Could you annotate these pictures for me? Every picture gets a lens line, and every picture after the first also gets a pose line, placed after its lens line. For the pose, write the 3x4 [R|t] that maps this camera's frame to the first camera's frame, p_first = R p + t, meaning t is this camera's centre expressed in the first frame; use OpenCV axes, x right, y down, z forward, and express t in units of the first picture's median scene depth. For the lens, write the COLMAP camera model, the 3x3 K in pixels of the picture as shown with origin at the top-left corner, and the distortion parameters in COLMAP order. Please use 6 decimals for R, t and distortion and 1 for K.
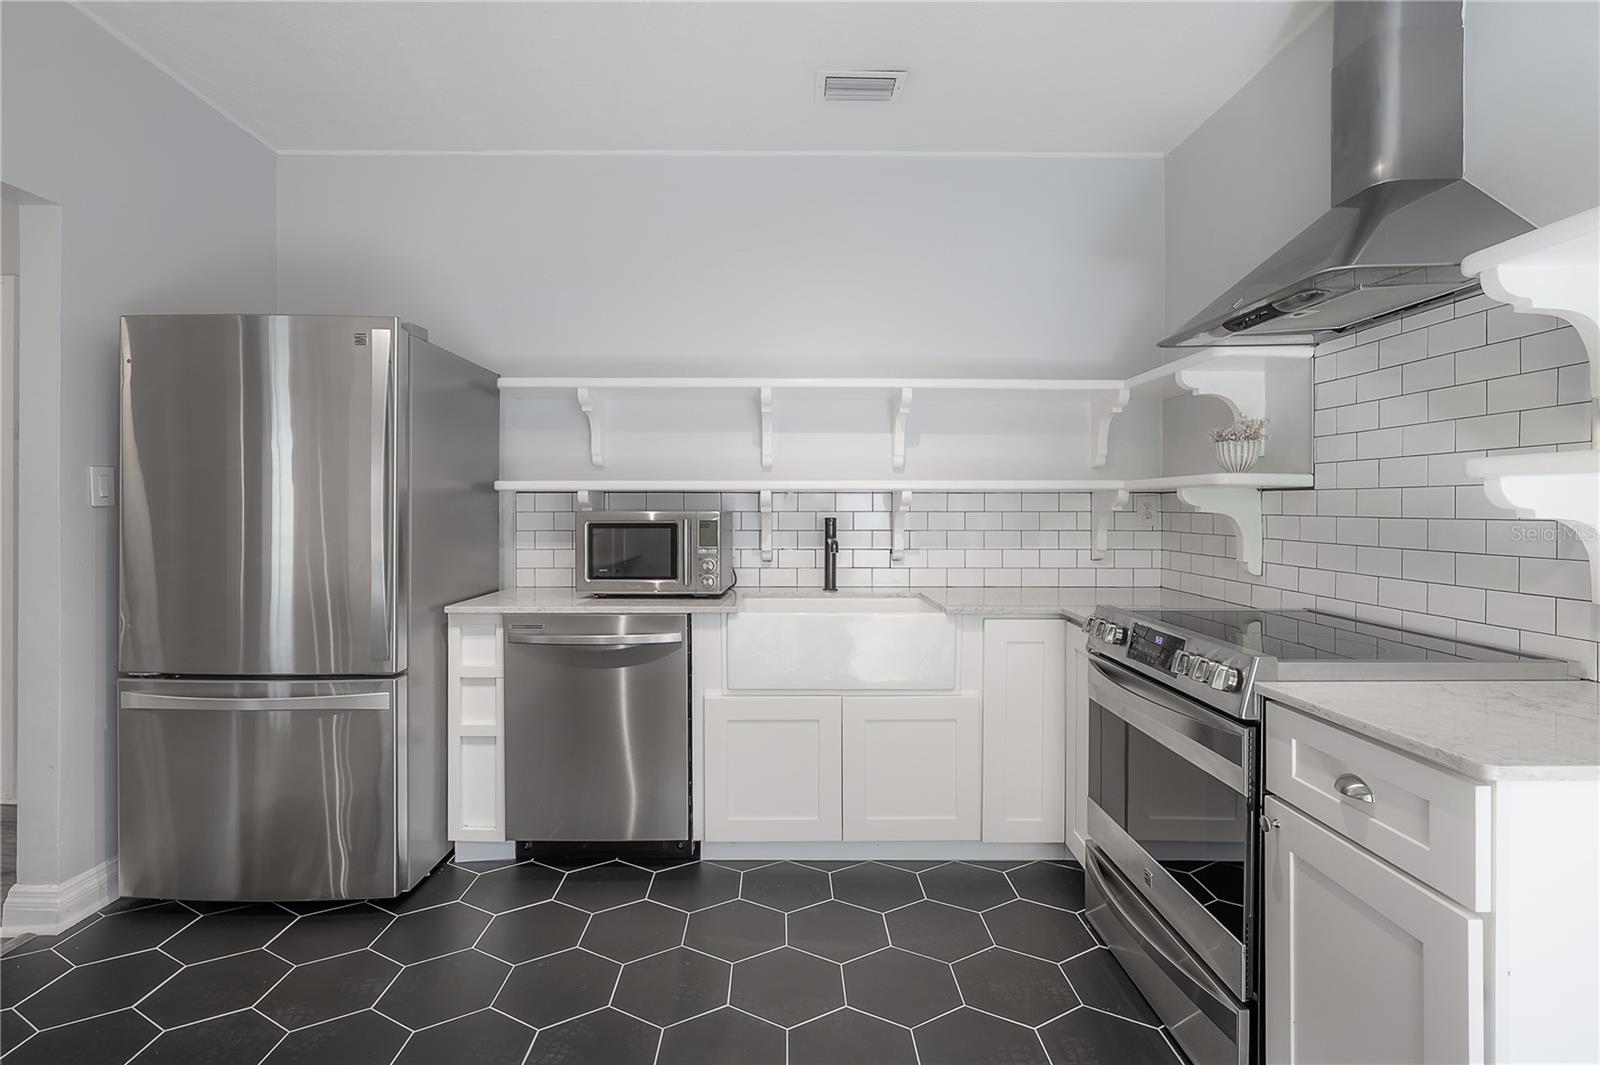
lens RADIAL K [[784.8, 0, 793.9], [0, 784.8, 506.8], [0, 0, 1]] dist [0.009985, -0.000096]
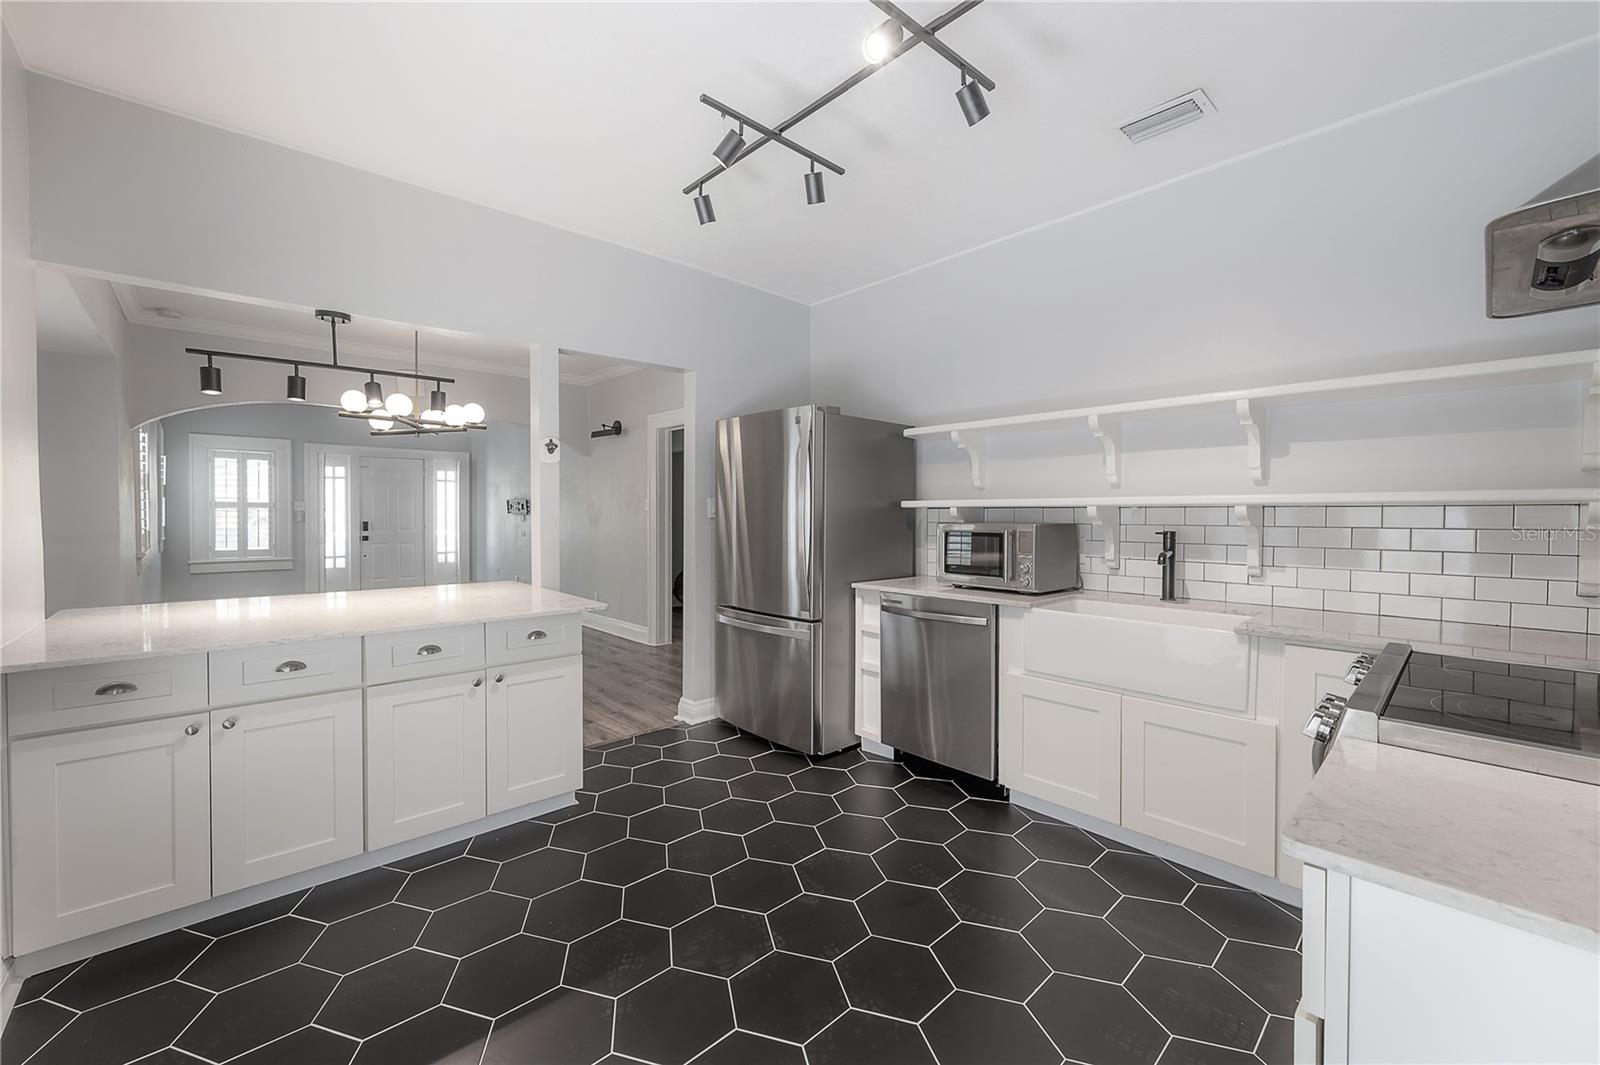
lens RADIAL K [[638.0, 0, 796.1], [0, 638.0, 525.3], [0, 0, 1]] dist [0.000794, -0.000108]
pose [[0.677157, 0.013722, -0.735711, 0.398720], [-0.002962, 0.999869, 0.015923, -0.007204], [0.735833, -0.008603, 0.677109, 0.066433]]
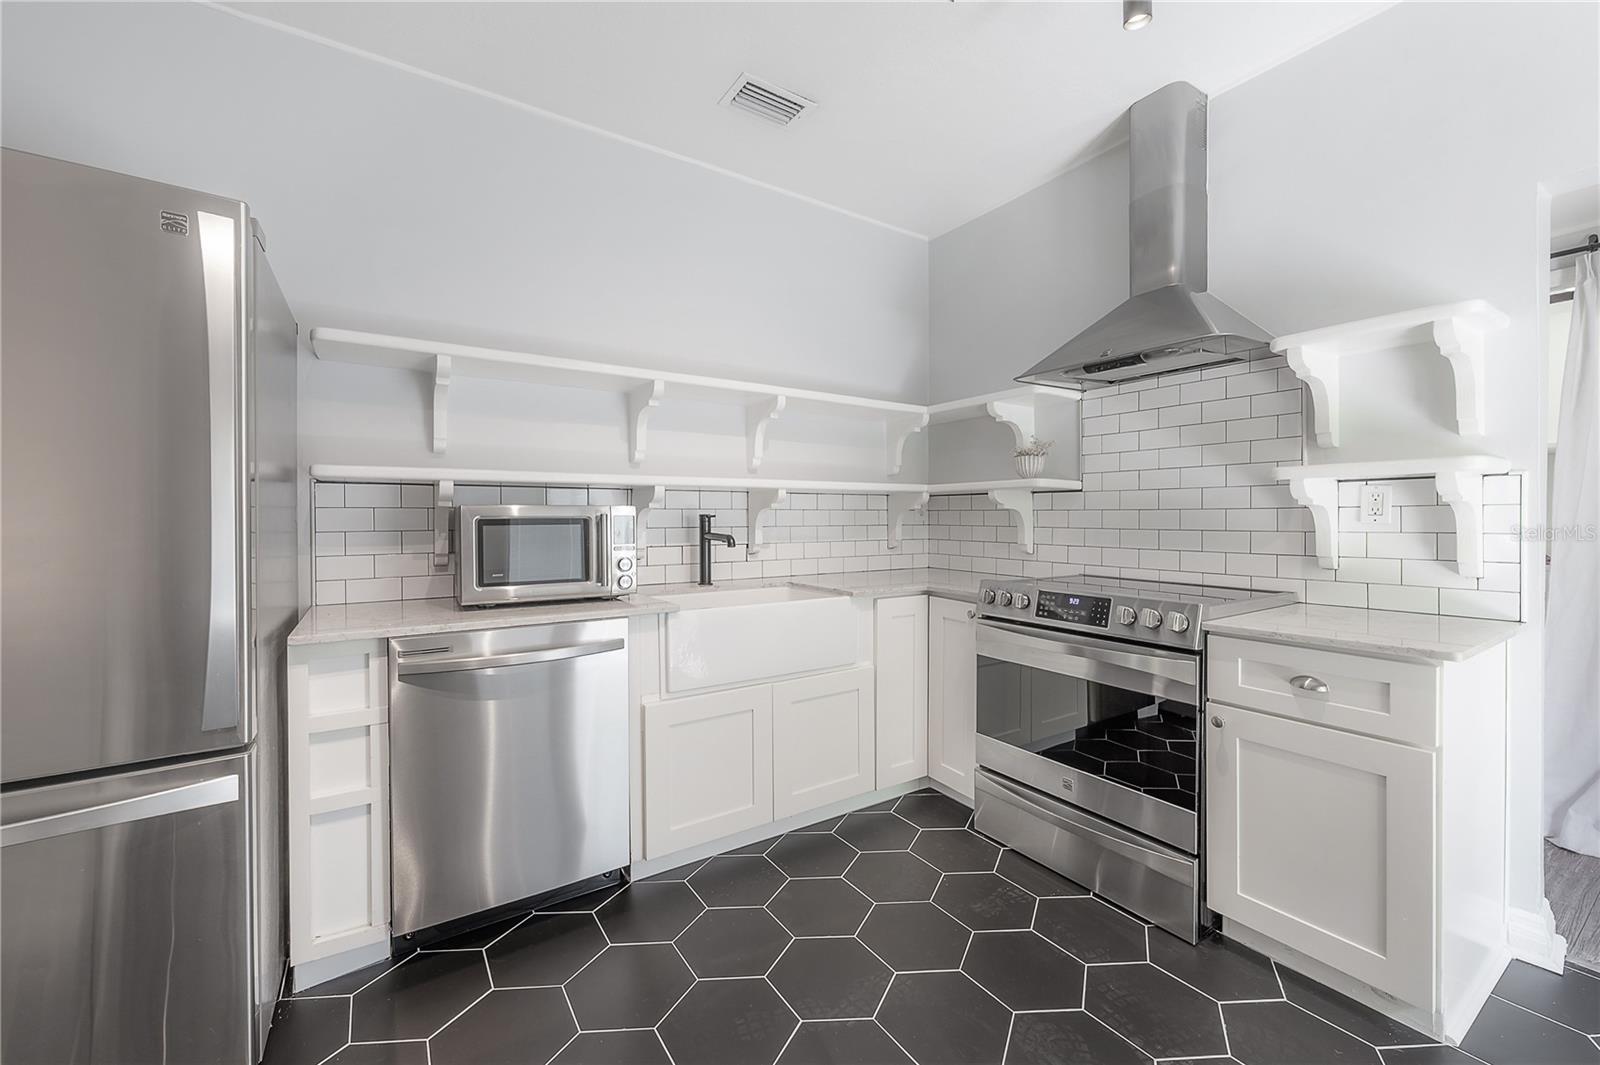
lens RADIAL K [[643.3, 0, 826.7], [0, 643.3, 514.9], [0, 0, 1]] dist [-0.011728, -0.000140]
pose [[0.830051, -0.000773, 0.557688, -0.332167], [0.002388, 0.999995, -0.002168, 0.019171], [-0.557683, 0.003131, 0.830048, 0.241146]]
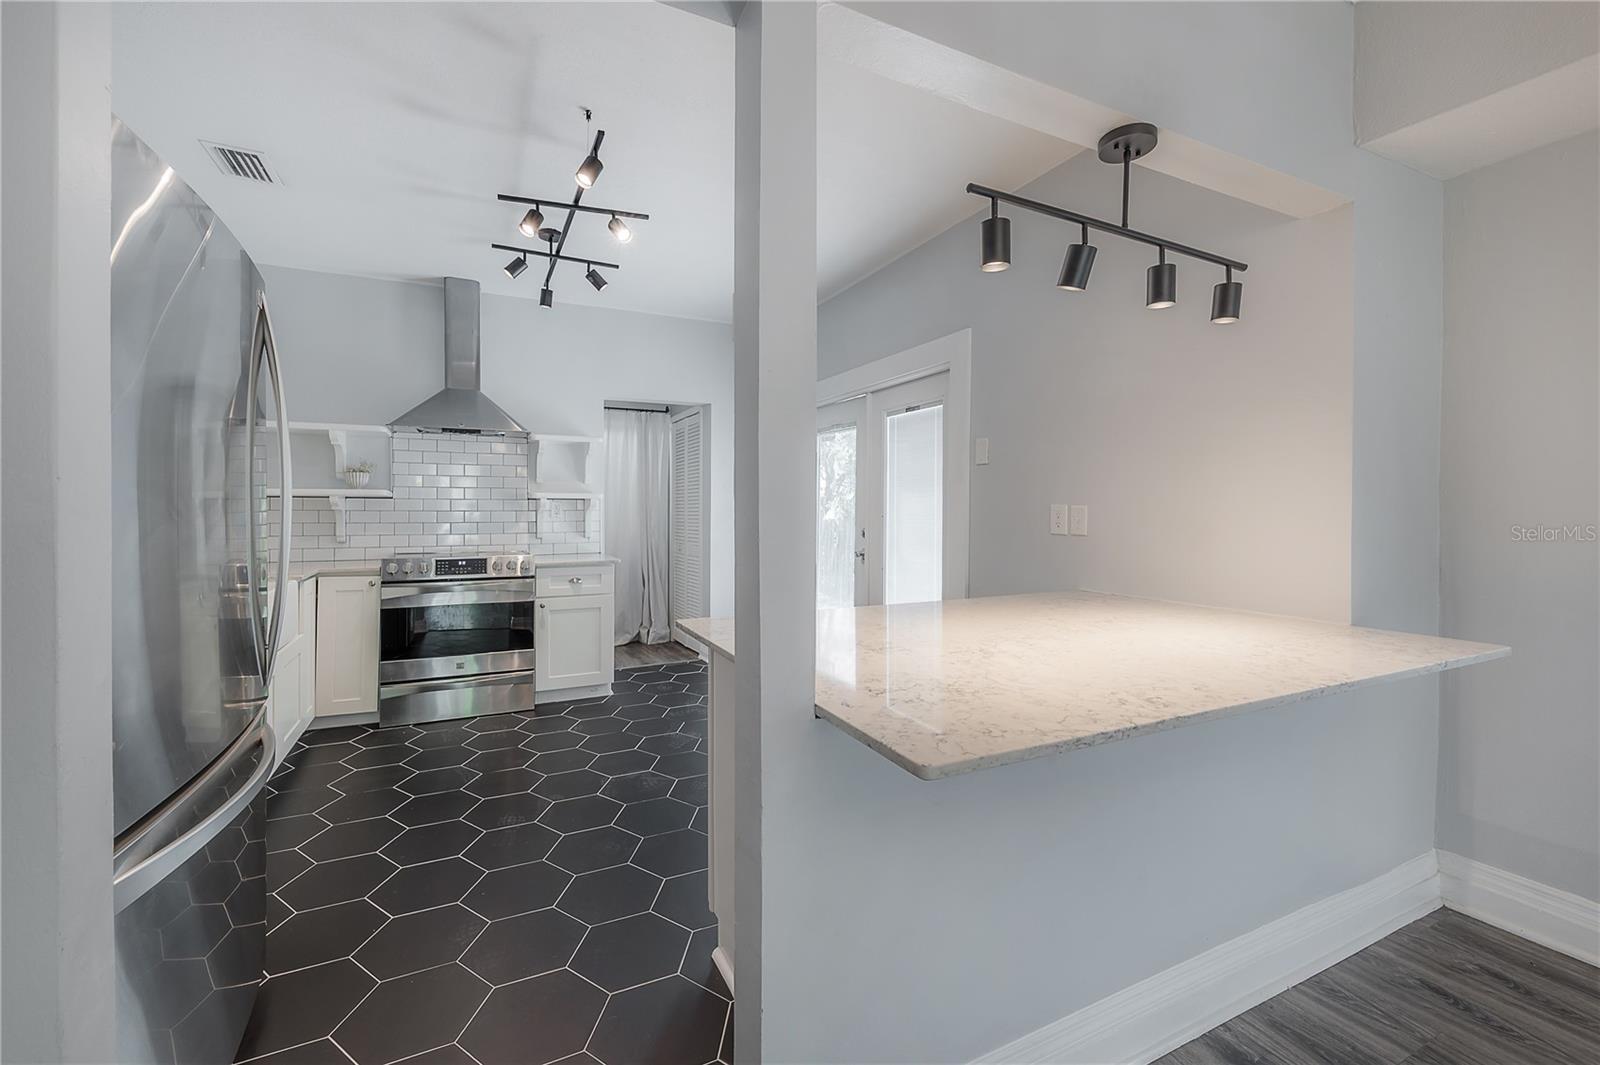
lens RADIAL K [[760.1, 0, 802.2], [0, 760.1, 508.8], [0, 0, 1]] dist [0.002366, 0.000129]
pose [[-0.429891, 0.000987, 0.902880, -1.420330], [0.001569, 0.999999, -0.000346, 0.007532], [-0.902880, 0.001268, -0.429892, 0.743927]]
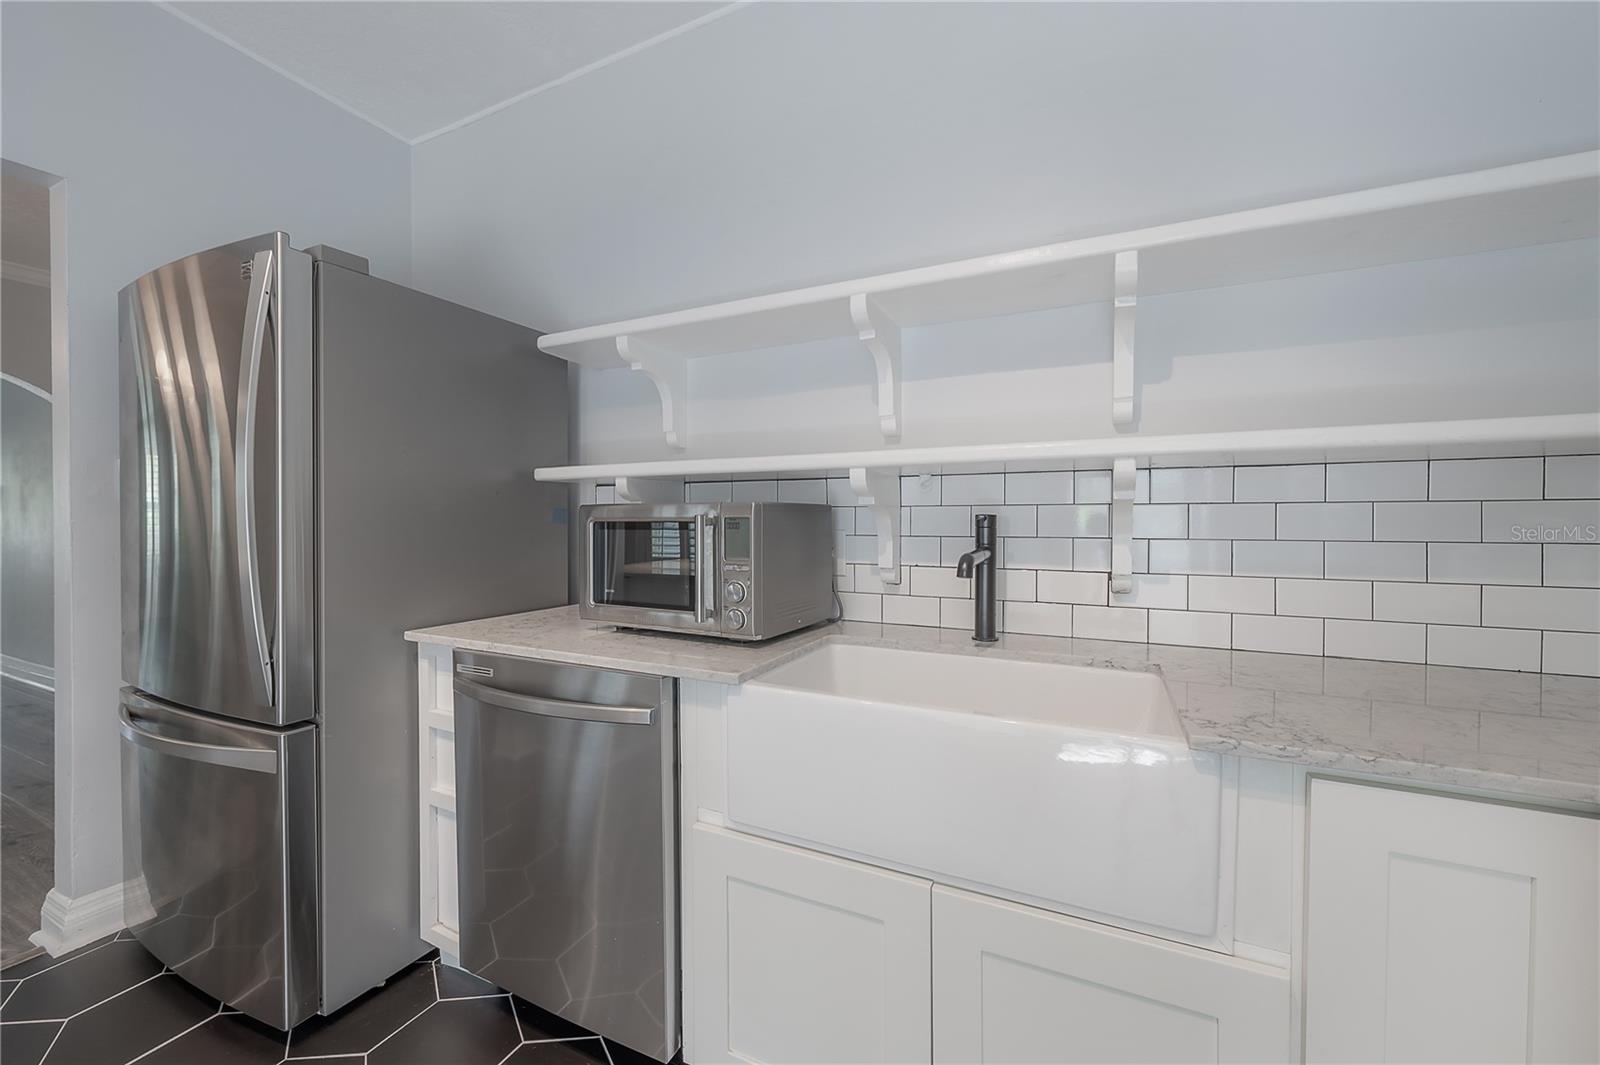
lens RADIAL K [[638.0, 0, 796.1], [0, 638.0, 525.3], [0, 0, 1]] dist [0.000794, -0.000108]
pose [[0.893268, 0.003612, -0.449511, 0.157800], [0.001469, 0.999939, 0.010954, 0.019452], [0.449523, -0.010445, 0.893208, 0.613976]]
